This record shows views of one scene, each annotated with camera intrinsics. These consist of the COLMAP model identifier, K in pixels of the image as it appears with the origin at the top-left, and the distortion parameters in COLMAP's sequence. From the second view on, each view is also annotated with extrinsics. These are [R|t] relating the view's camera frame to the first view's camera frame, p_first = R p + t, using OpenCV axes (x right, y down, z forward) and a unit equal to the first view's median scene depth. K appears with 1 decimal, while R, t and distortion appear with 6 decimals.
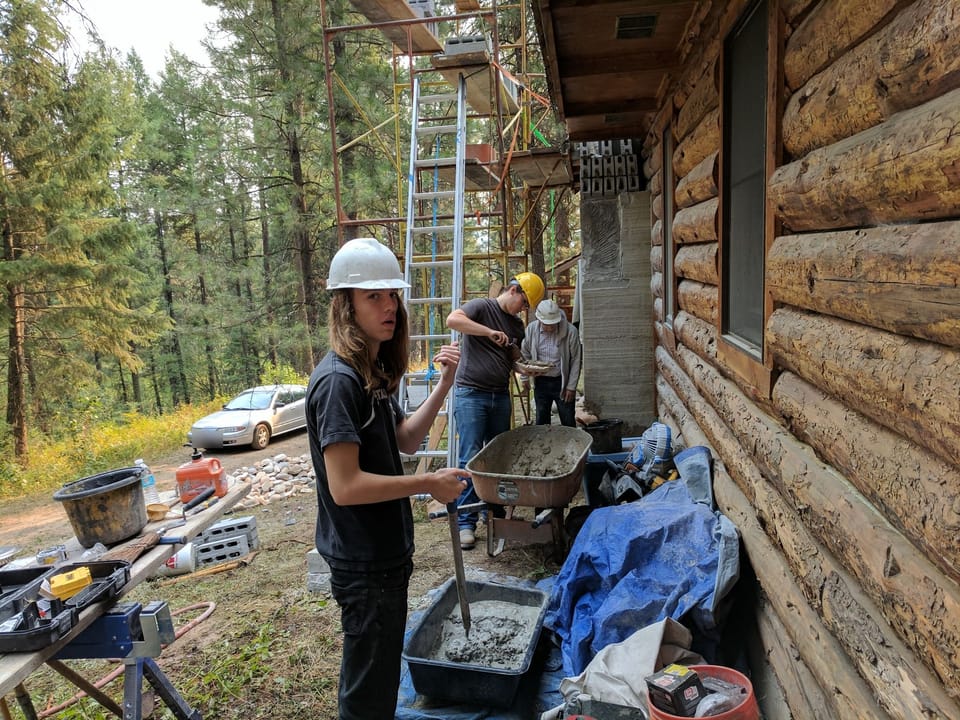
lens RADIAL K [[725.4, 0, 478.2], [0, 725.4, 358.6], [0, 0, 1]] dist [-0.015765, 0.035556]
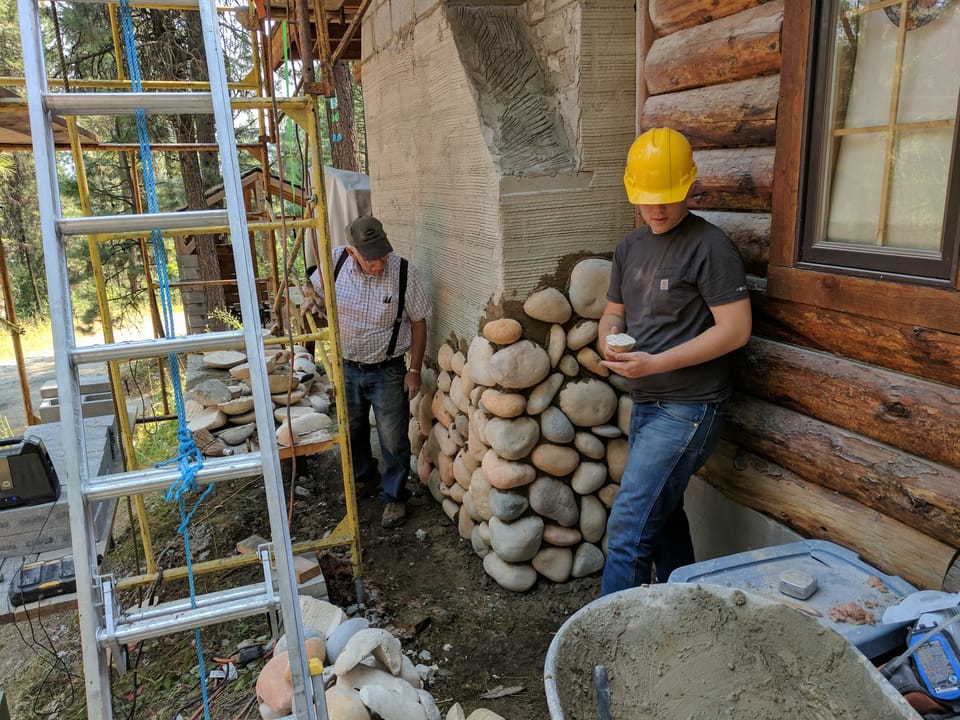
lens RADIAL K [[725.4, 0, 479.0], [0, 725.4, 364.1], [0, 0, 1]] dist [-0.015765, 0.035556]
pose [[0.874446, -0.106326, 0.473328, -0.099991], [0.061979, 0.992176, 0.108375, -0.048019], [-0.481148, -0.065431, 0.874194, 0.712361]]
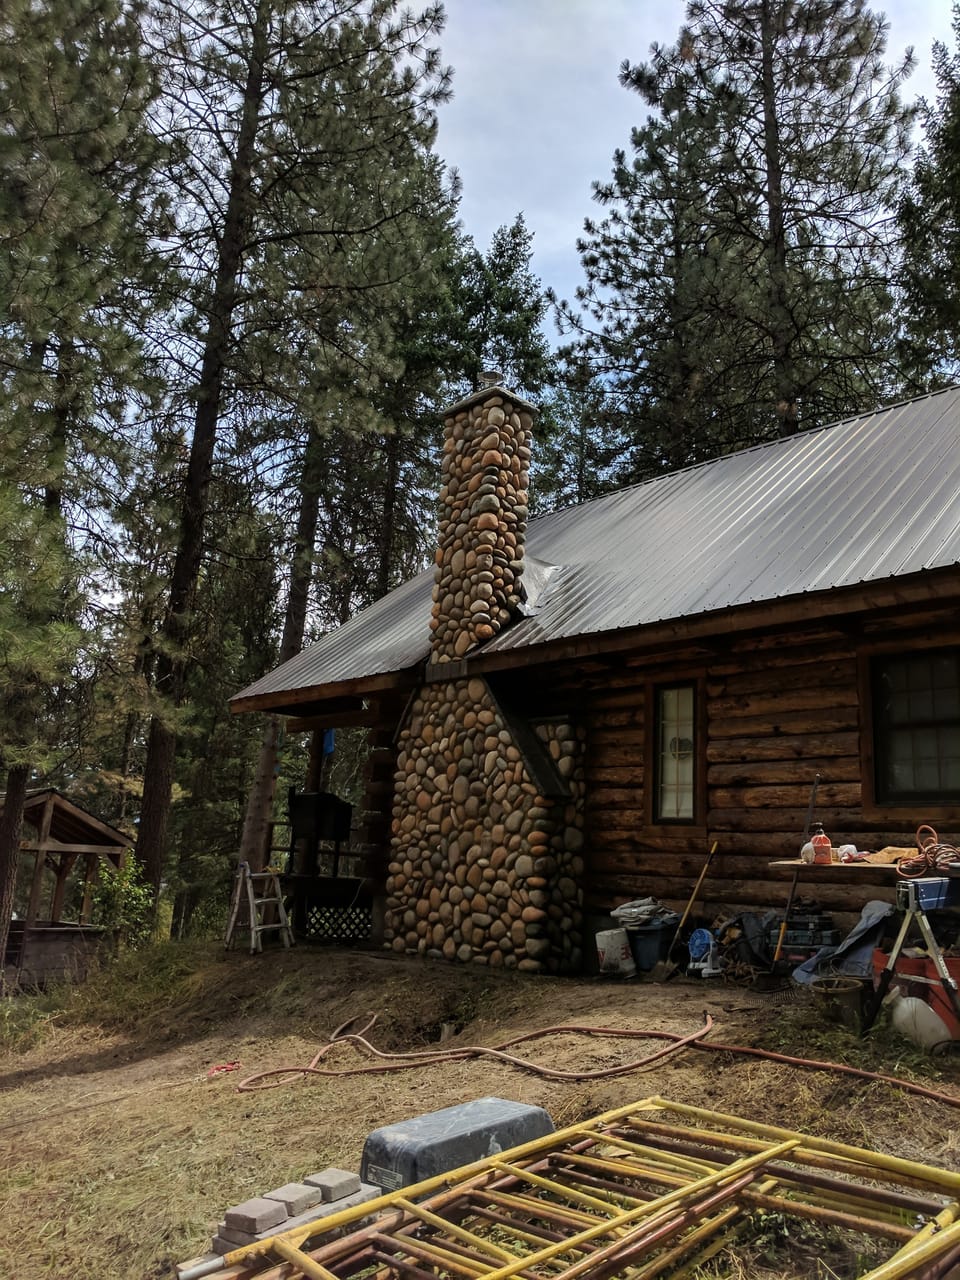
lens RADIAL K [[967.2, 0, 457.3], [0, 967.2, 640.7], [0, 0, 1]] dist [-0.015765, 0.035556]
pose [[0.611136, 0.275863, 0.741898, -1.323344], [0.013881, 0.933422, -0.358512, 0.258467], [-0.791404, 0.229398, 0.566618, 0.211872]]
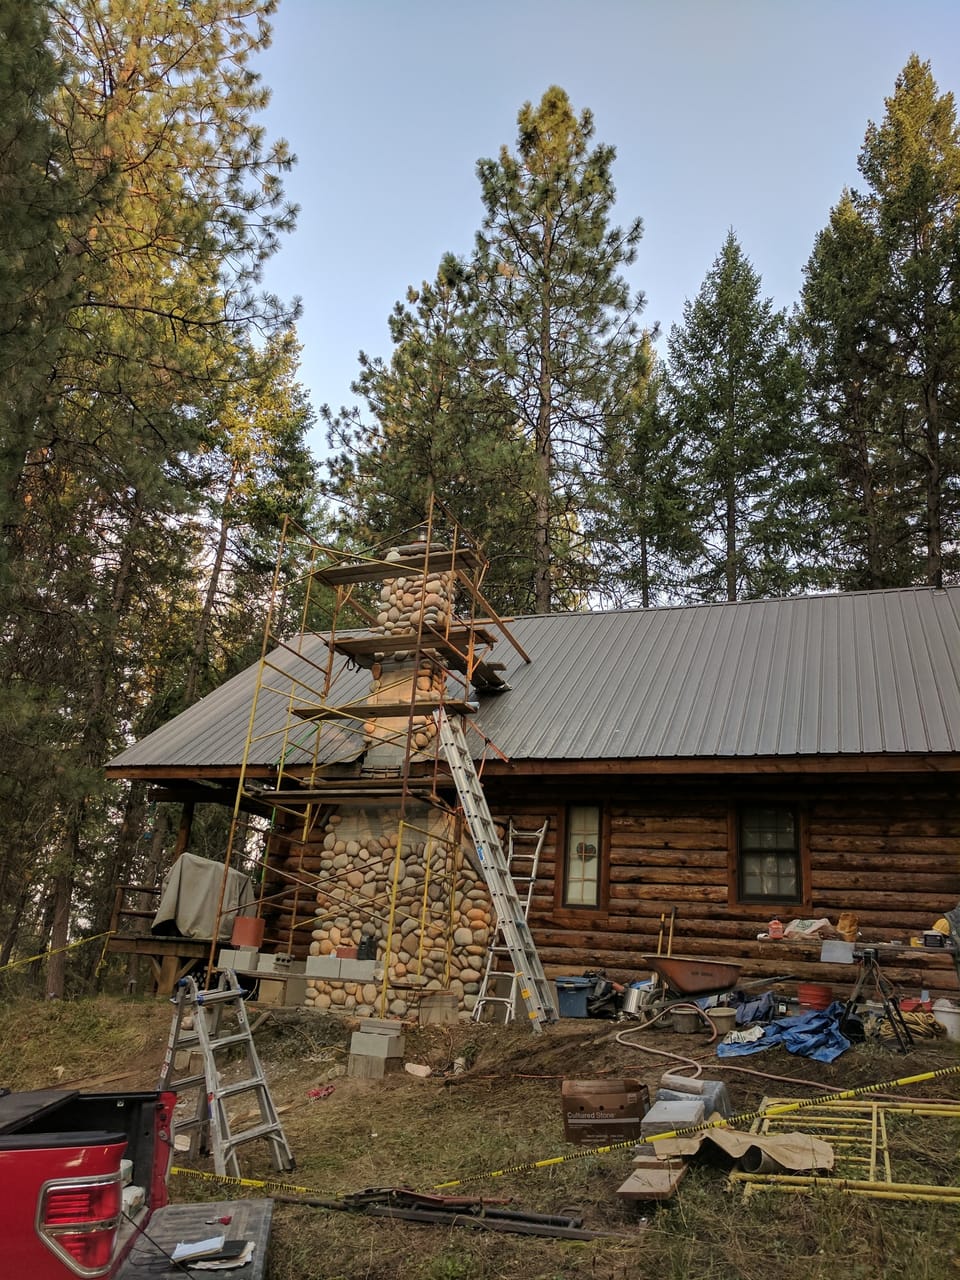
lens RADIAL K [[967.2, 0, 466.8], [0, 967.2, 636.3], [0, 0, 1]] dist [-0.015765, 0.035556]
pose [[0.220012, 0.406085, 0.886955, -2.077994], [0.041889, 0.904462, -0.424492, 0.330769], [-0.974597, 0.130547, 0.181982, 0.706637]]
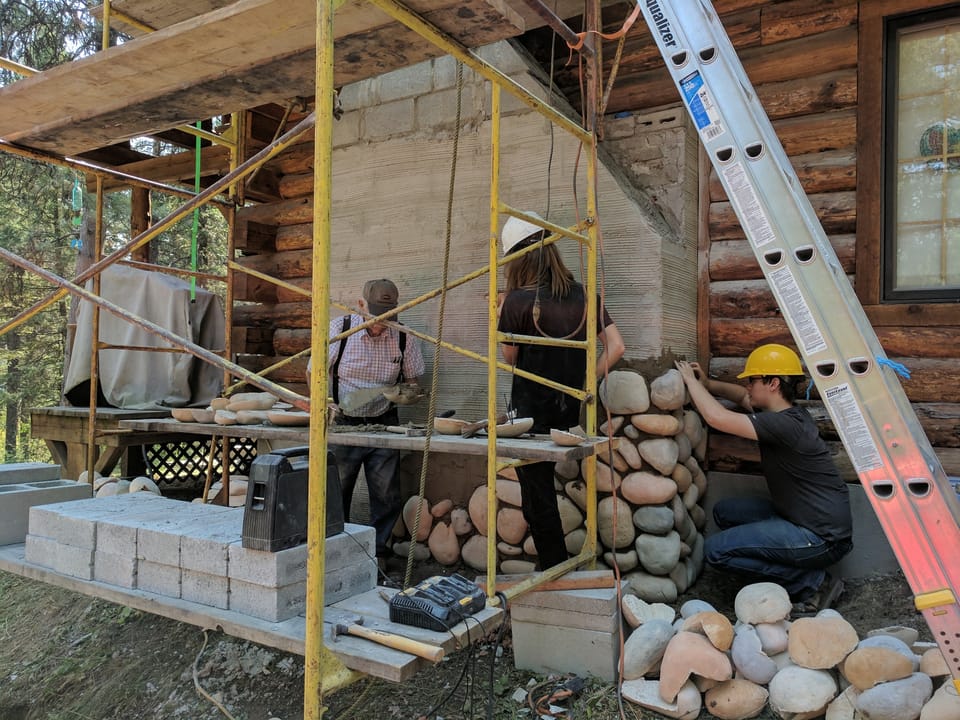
lens RADIAL K [[725.4, 0, 478.2], [0, 725.4, 364.5], [0, 0, 1]] dist [-0.015765, 0.035556]
pose [[0.388341, 0.069822, 0.918867, -0.475760], [0.088606, 0.989676, -0.112650, 0.047778], [-0.917246, 0.125163, 0.378145, 1.080214]]
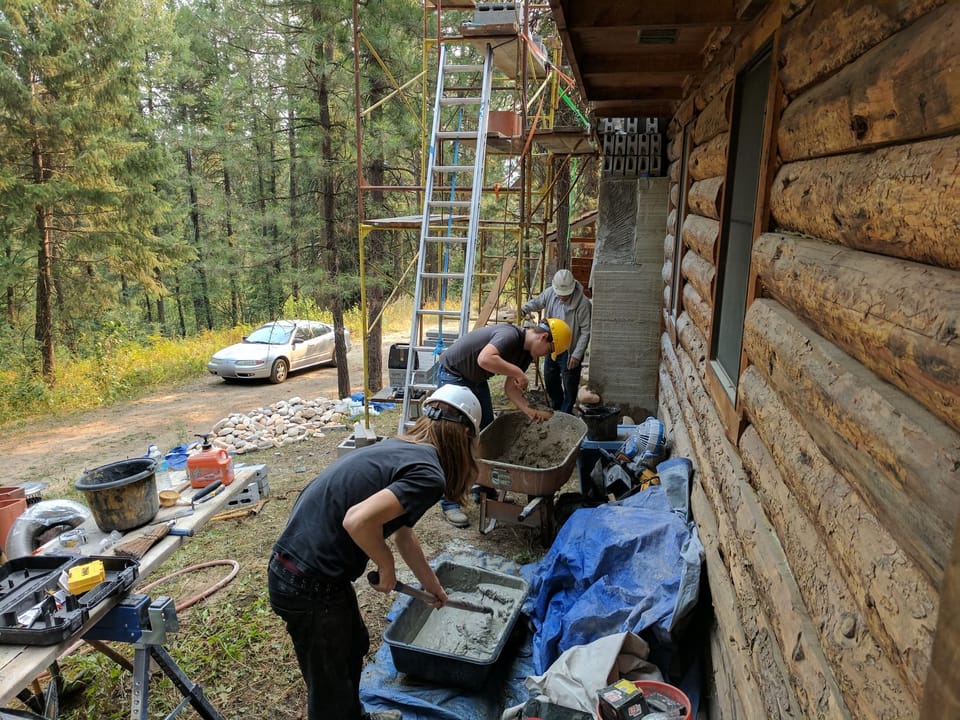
lens RADIAL K [[725.4, 0, 479.7], [0, 725.4, 360.4], [0, 0, 1]] dist [-0.015765, 0.035556]
pose [[0.997559, 0.065762, -0.023475, 0.018154], [-0.063356, 0.993775, 0.091639, -0.062656], [0.029355, -0.089928, 0.995516, -0.026836]]
